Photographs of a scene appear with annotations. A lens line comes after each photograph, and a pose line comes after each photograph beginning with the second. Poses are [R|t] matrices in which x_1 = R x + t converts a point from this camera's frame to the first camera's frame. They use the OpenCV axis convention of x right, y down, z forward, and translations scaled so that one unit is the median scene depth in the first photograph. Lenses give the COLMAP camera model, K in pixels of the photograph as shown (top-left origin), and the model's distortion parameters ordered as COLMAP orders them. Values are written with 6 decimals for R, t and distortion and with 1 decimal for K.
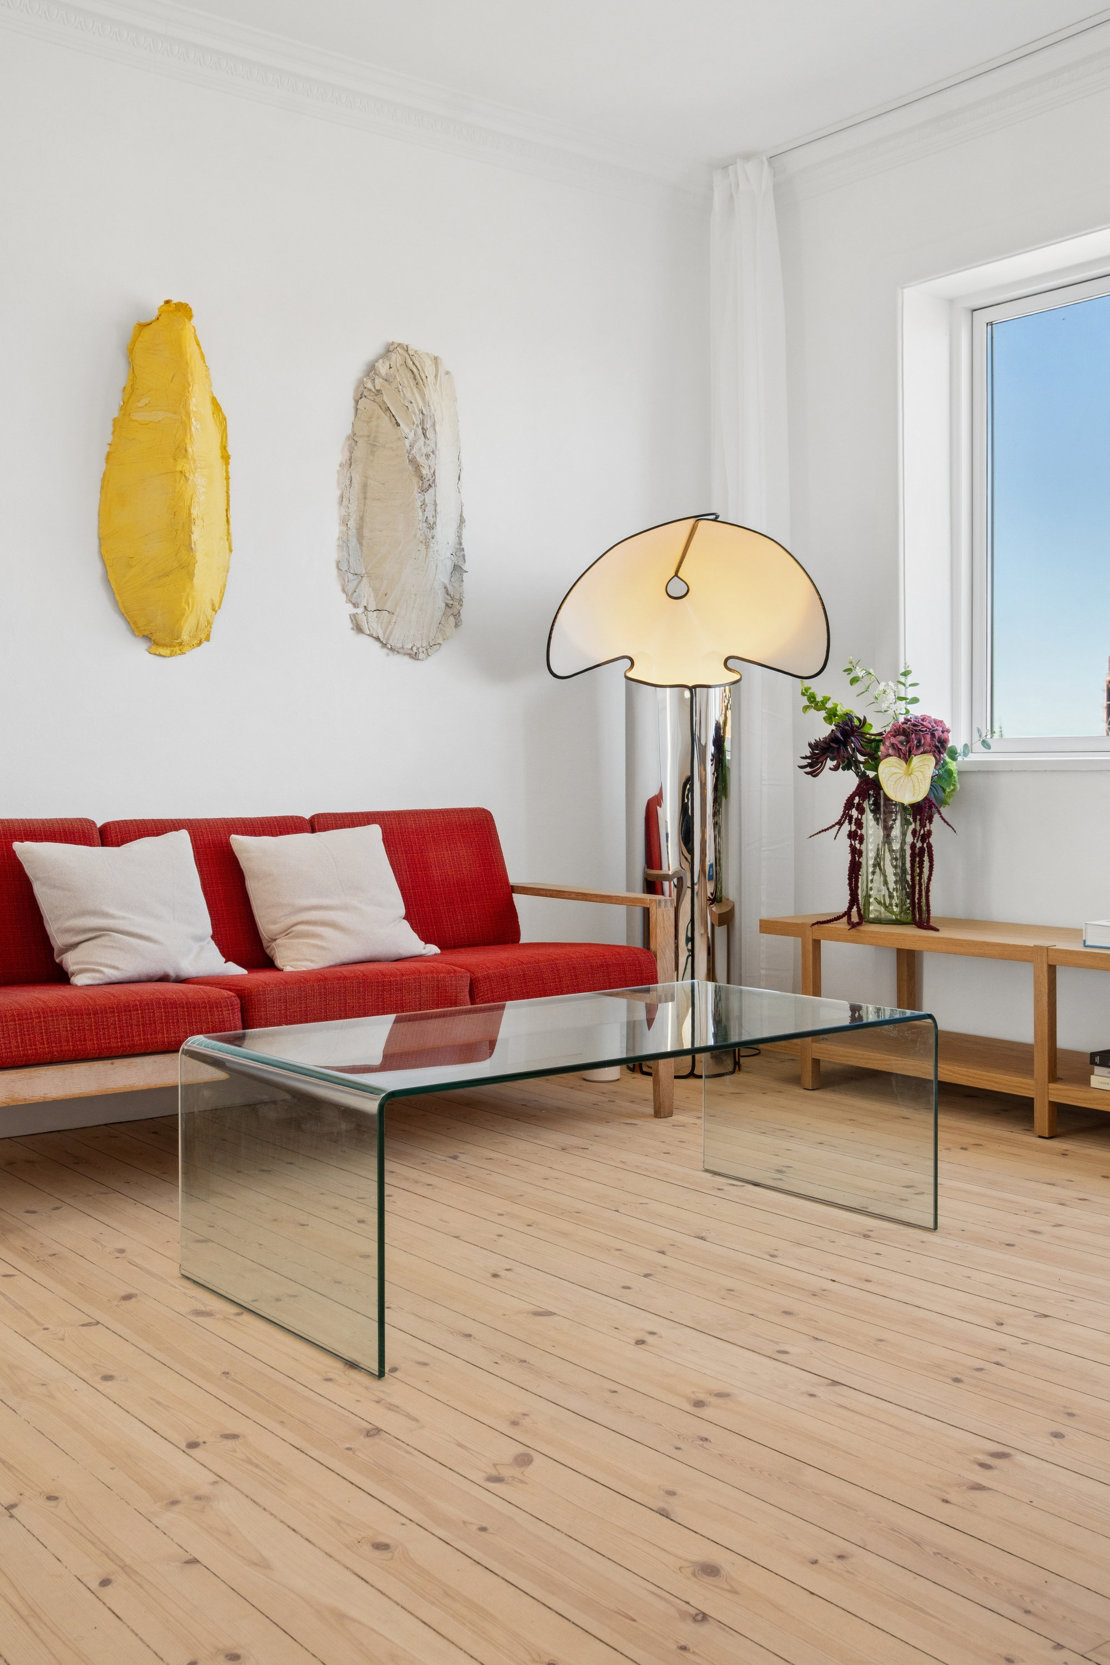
lens RADIAL K [[1674.0, 0, 558.3], [0, 1674.0, 775.9], [0, 0, 1]] dist [-0.064897, 0.160642]
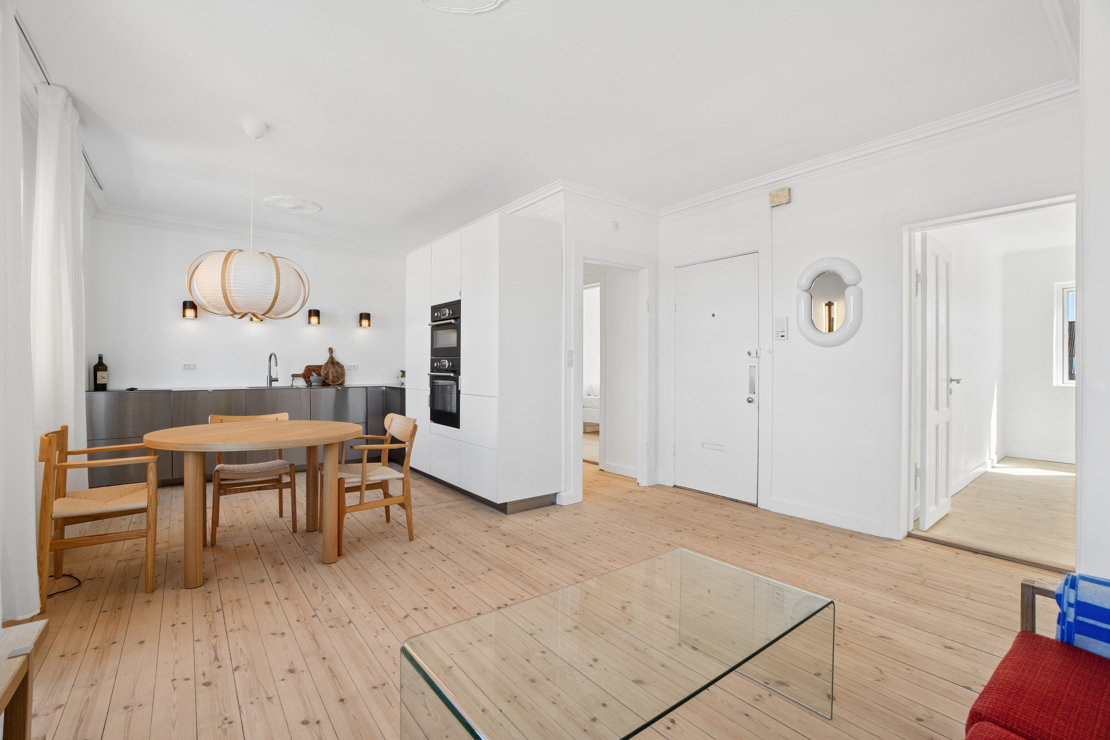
lens RADIAL K [[493.2, 0, 538.5], [0, 493.2, 372.4], [0, 0, 1]] dist [-0.061270, 0.022346]
pose [[-0.999227, -0.007817, 0.038527, 0.063214], [-0.007633, 0.999959, 0.004911, -0.066717], [-0.038563, 0.004613, -0.999246, 0.983307]]
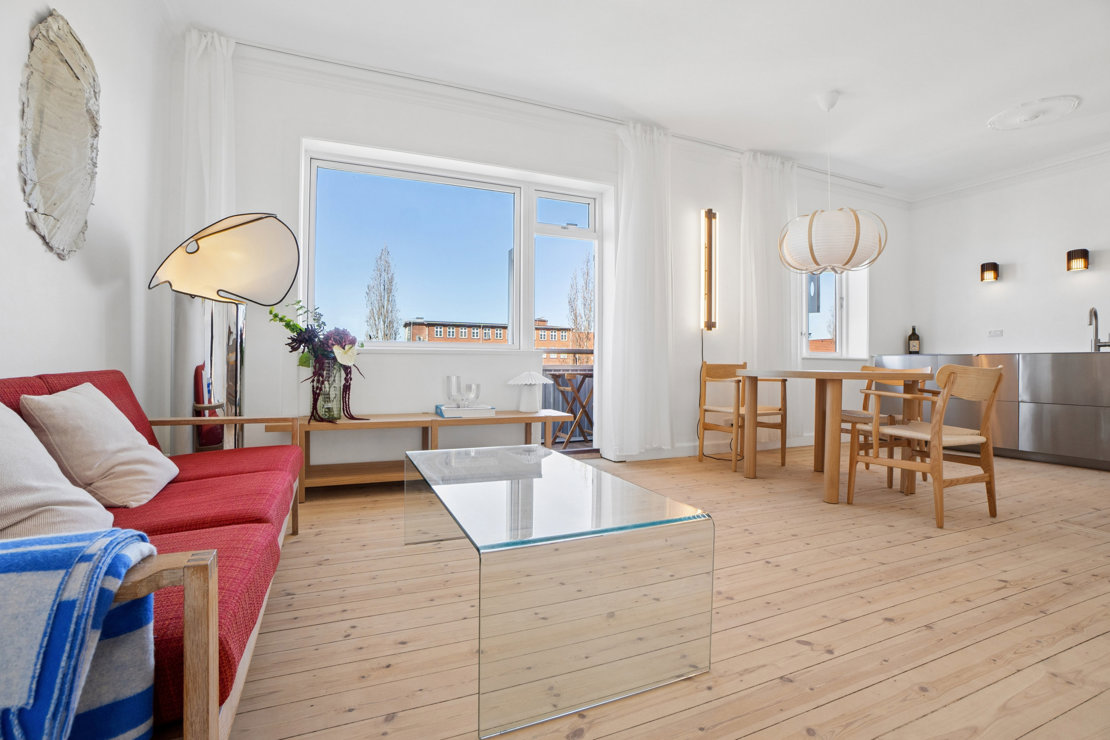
lens RADIAL K [[487.5, 0, 550.7], [0, 487.5, 366.7], [0, 0, 1]] dist [-0.060816, 0.020284]
pose [[0.272733, -0.001493, 0.962089, -0.345659], [-0.007993, 0.999961, 0.003818, 0.012237], [-0.962057, -0.008732, 0.272710, 0.535791]]
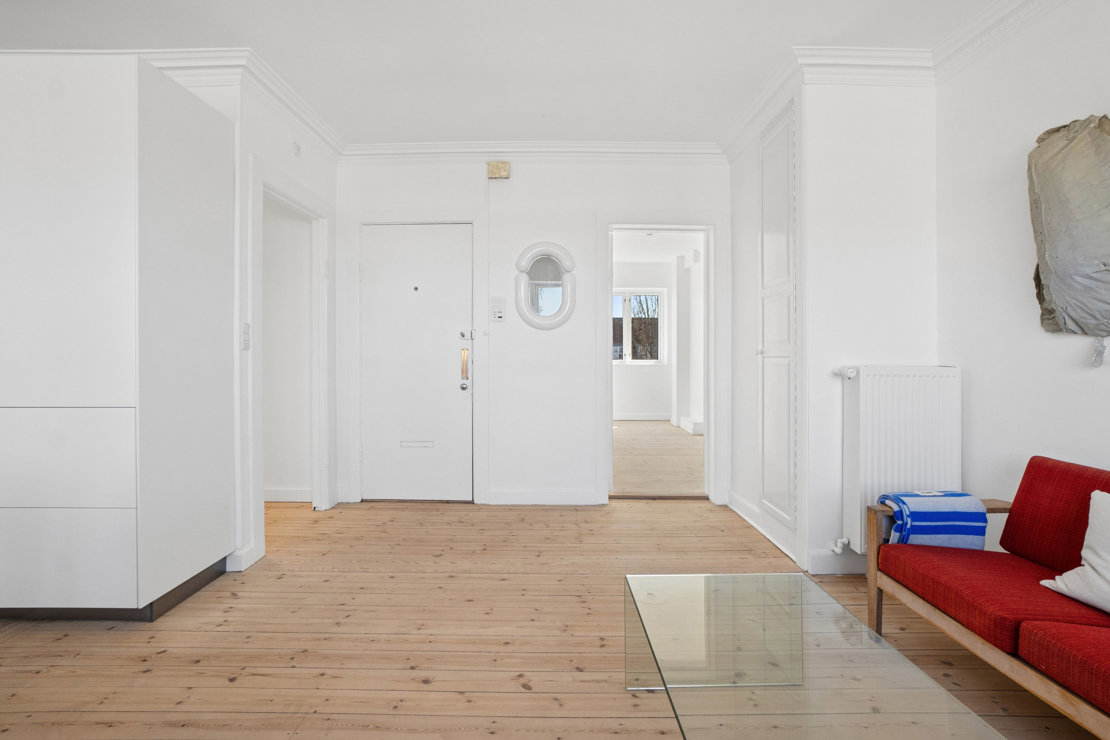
lens RADIAL K [[515.2, 0, 549.8], [0, 515.2, 358.9], [0, 0, 1]] dist [-0.064924, 0.026743]
pose [[-0.628766, 0.005049, -0.777578, 0.279000], [0.001165, 0.999984, 0.005550, -0.065326], [0.777594, 0.002584, -0.628762, 0.717086]]
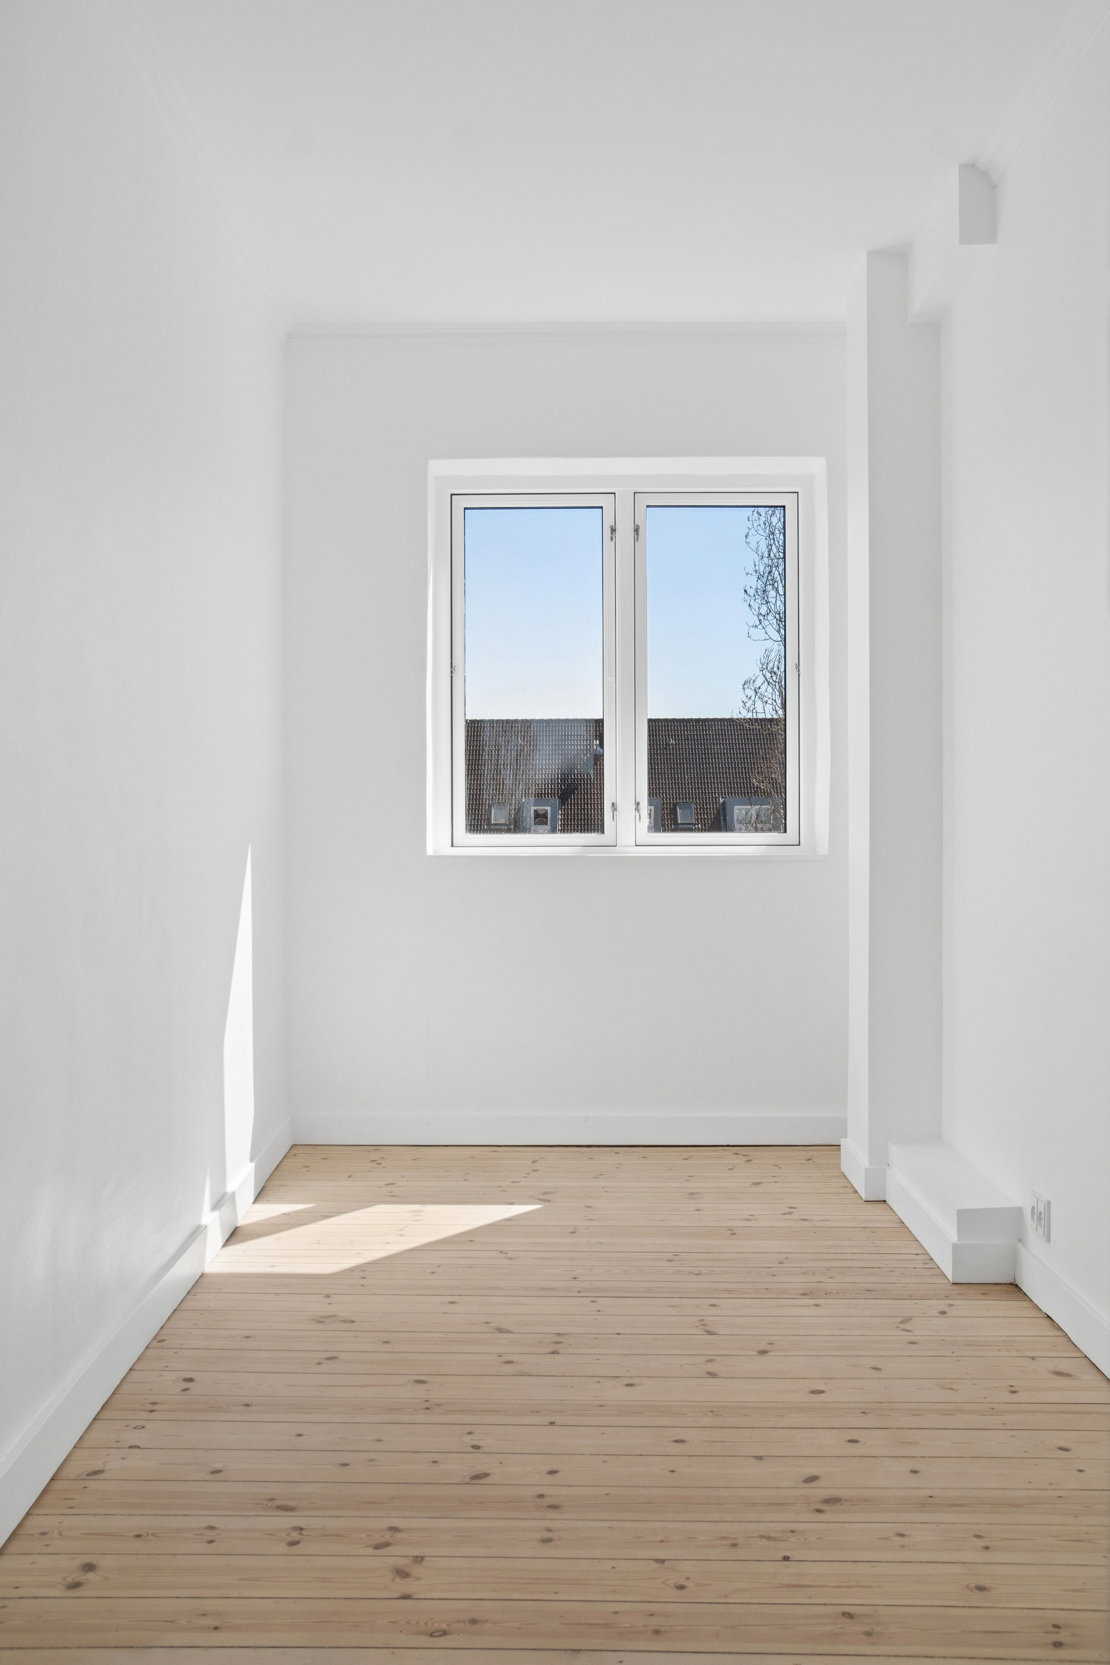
lens RADIAL K [[1442.5, 0, 556.0], [0, 1442.5, 851.1], [0, 0, 1]] dist [-0.028212, 0.001474]
pose [[-0.641956, 0.006883, -0.766710, -0.561850], [0.002020, 0.999971, 0.007286, -0.045353], [0.766739, 0.003128, -0.641952, 0.369301]]
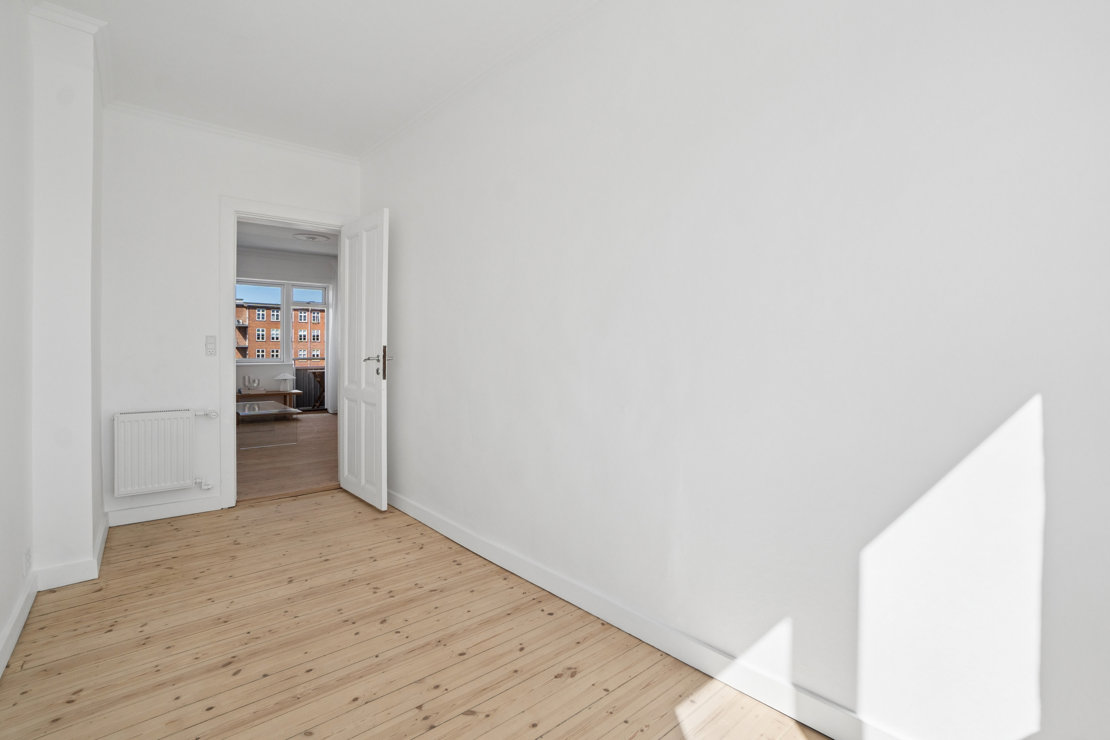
lens RADIAL K [[493.2, 0, 538.5], [0, 493.2, 372.4], [0, 0, 1]] dist [-0.061270, 0.022346]
pose [[-0.013332, -0.044559, 0.998918, -1.368060], [-0.011109, 0.998952, 0.044412, -0.067909], [-0.999849, -0.010505, -0.013813, -0.112081]]
